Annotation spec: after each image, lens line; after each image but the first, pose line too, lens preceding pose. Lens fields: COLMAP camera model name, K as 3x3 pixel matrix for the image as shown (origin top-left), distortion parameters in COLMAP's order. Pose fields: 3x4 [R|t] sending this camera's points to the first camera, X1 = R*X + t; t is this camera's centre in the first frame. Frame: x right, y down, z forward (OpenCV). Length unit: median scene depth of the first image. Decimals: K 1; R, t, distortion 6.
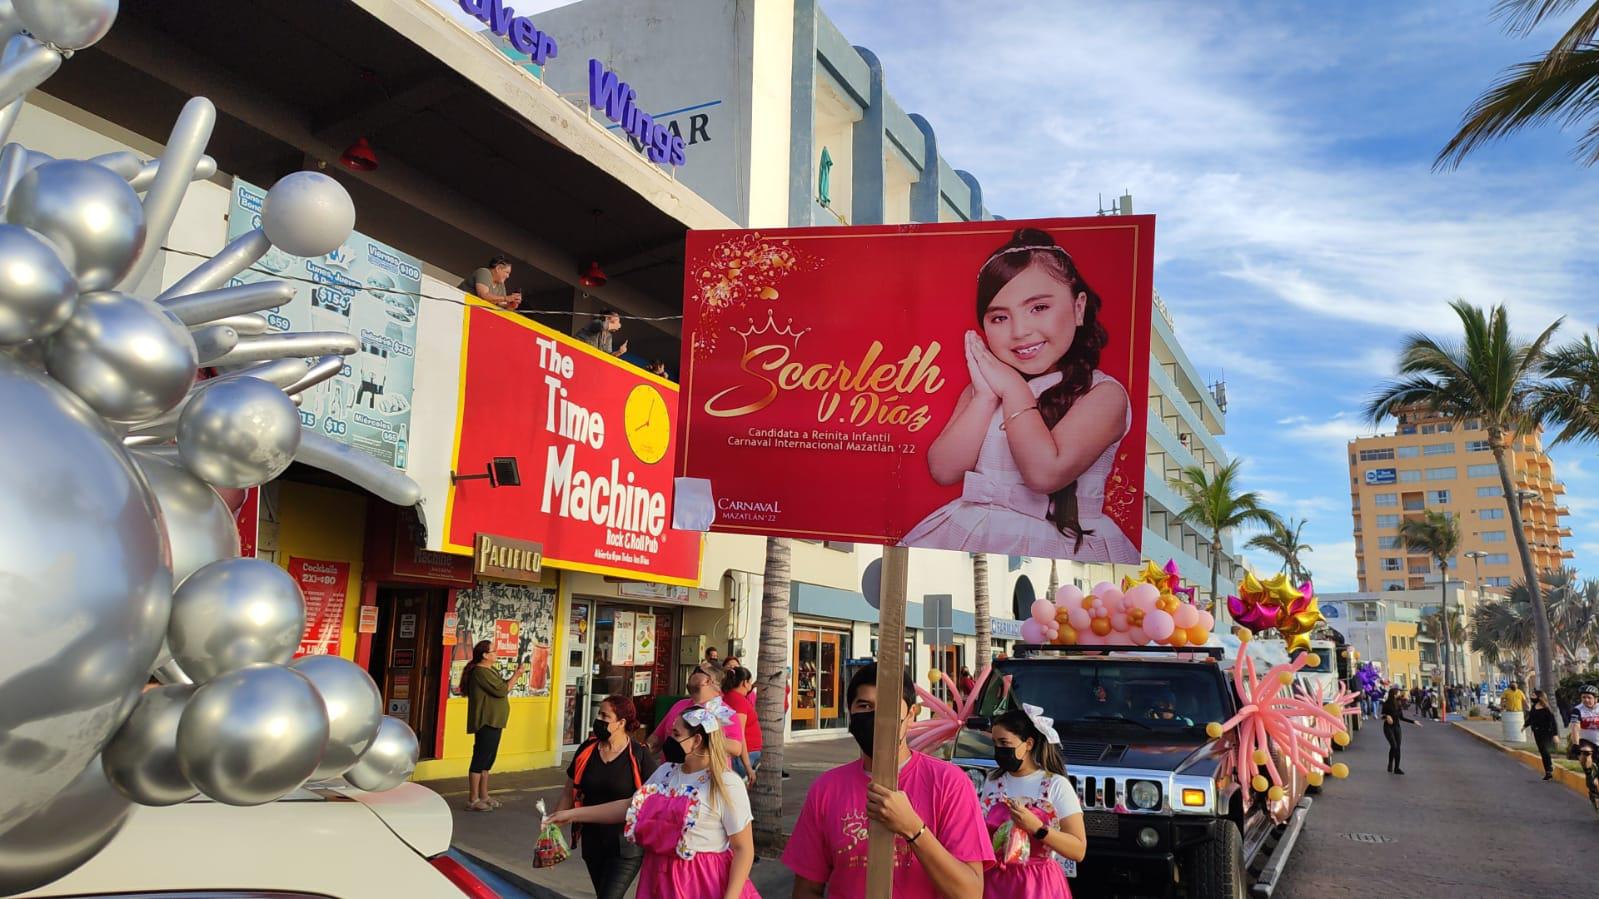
lens RADIAL K [[1155.4, 0, 799.1], [0, 1155.4, 458.2], [0, 0, 1]] dist [0.027733, -0.030586]
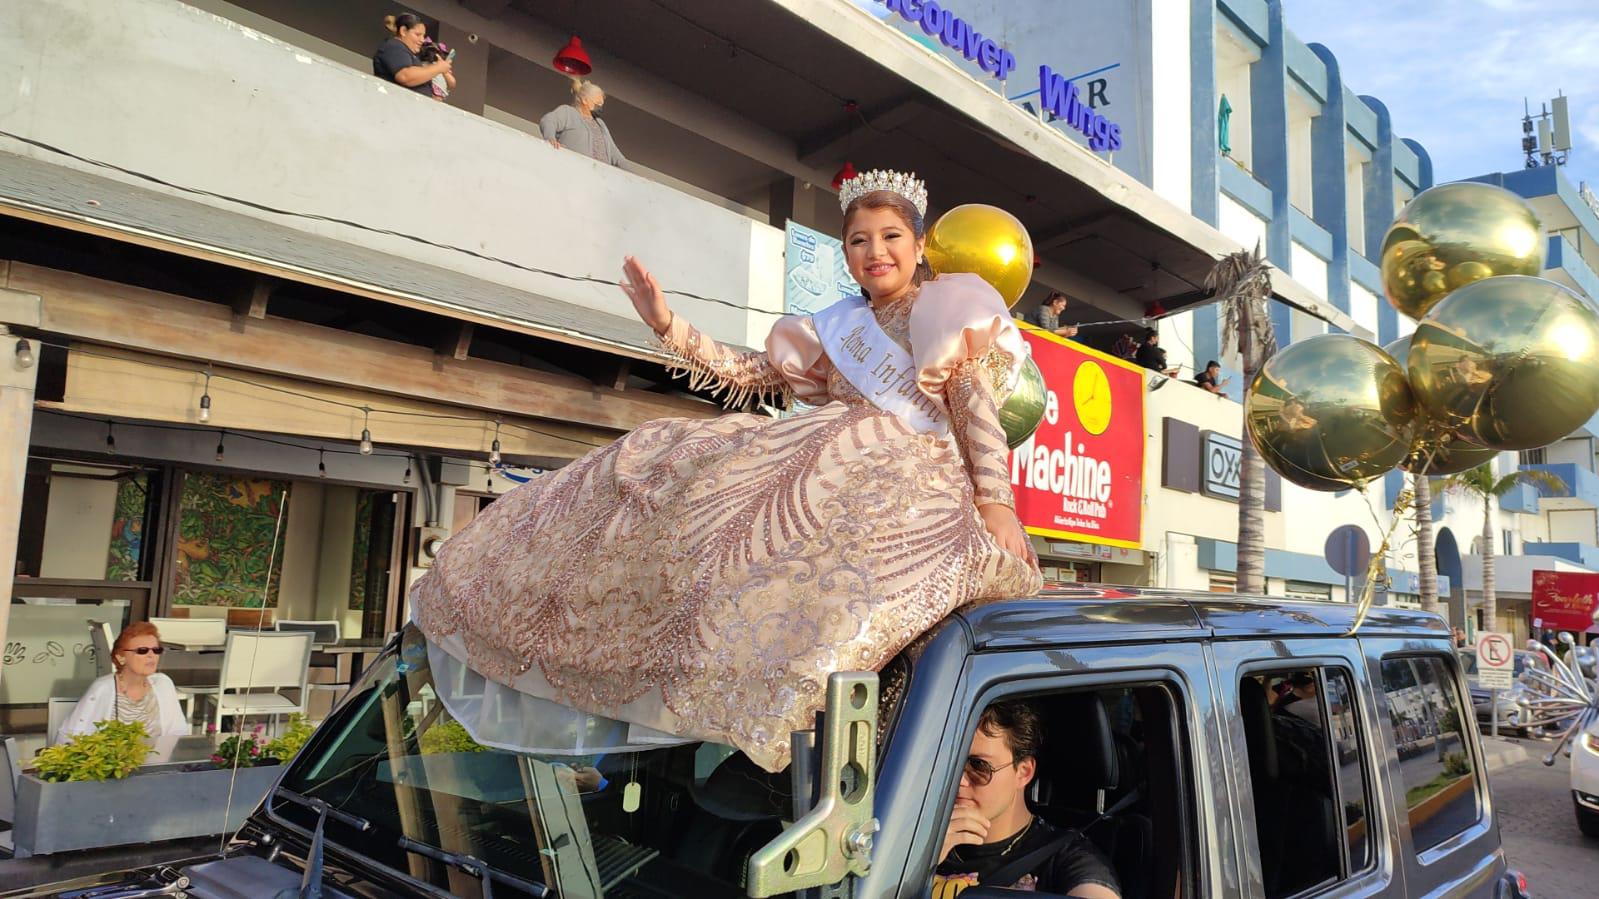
lens RADIAL K [[1155.4, 0, 788.7], [0, 1155.4, 440.5], [0, 0, 1]] dist [0.027733, -0.030586]
pose [[0.955976, -0.020065, -0.292757, -0.087539], [0.030387, 0.999065, 0.030753, -0.031434], [0.291866, -0.038295, 0.955692, -0.109109]]
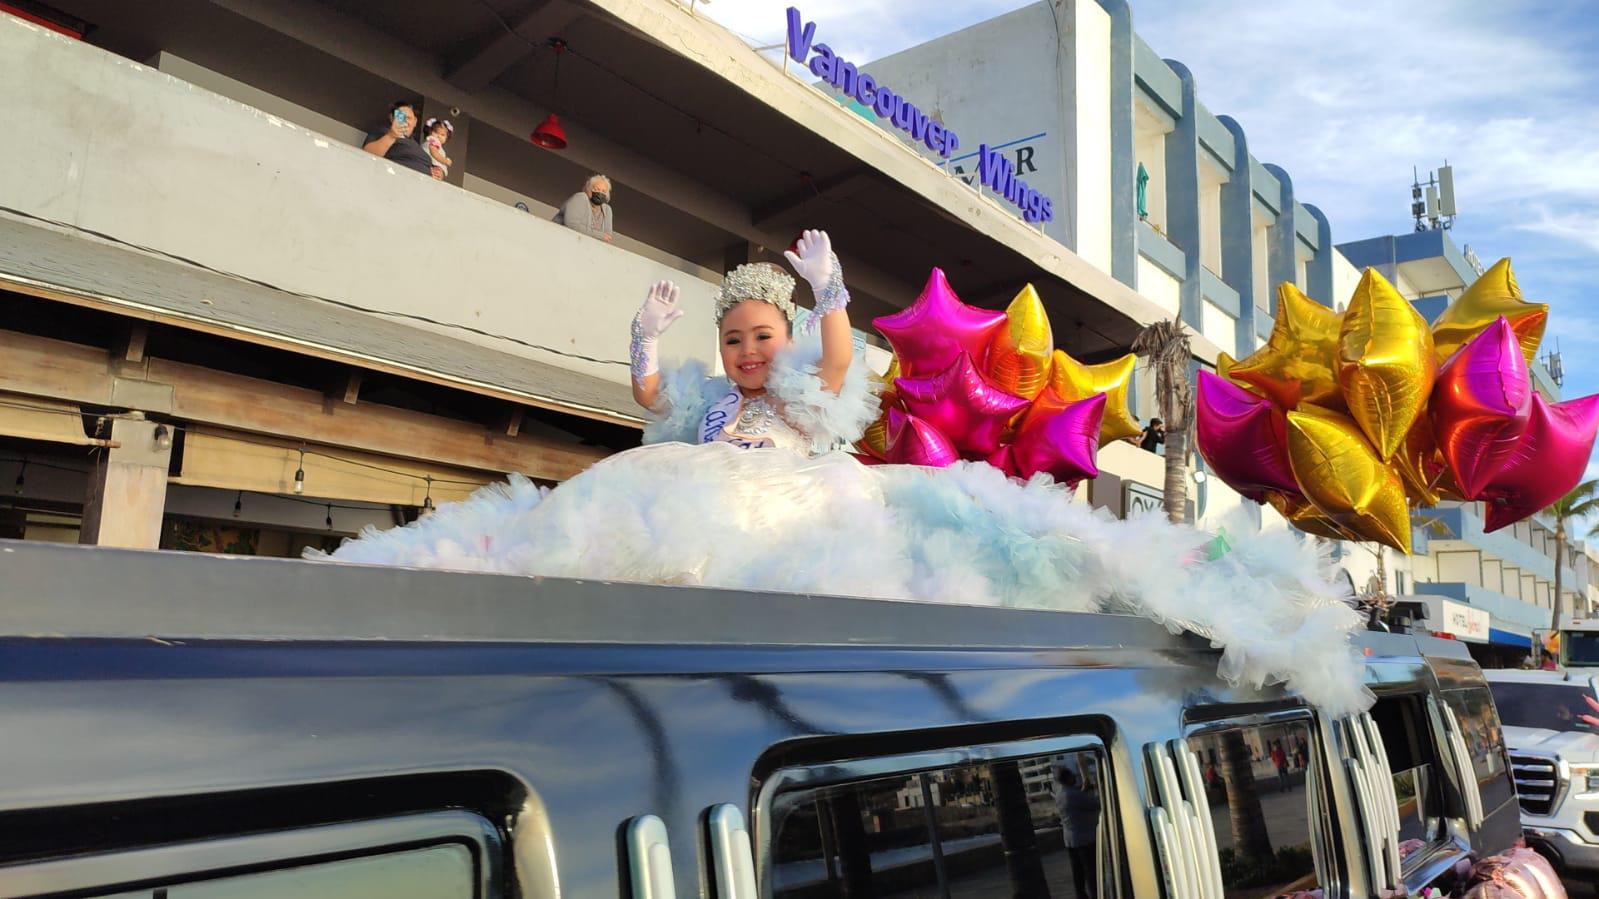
lens RADIAL K [[1155.4, 0, 792.0], [0, 1155.4, 457.1], [0, 0, 1]] dist [0.027733, -0.030586]
pose [[0.974388, -0.021365, -0.223854, -0.101802], [0.024689, 0.999622, 0.012058, -0.043600], [0.223512, -0.017276, 0.974548, -0.171823]]
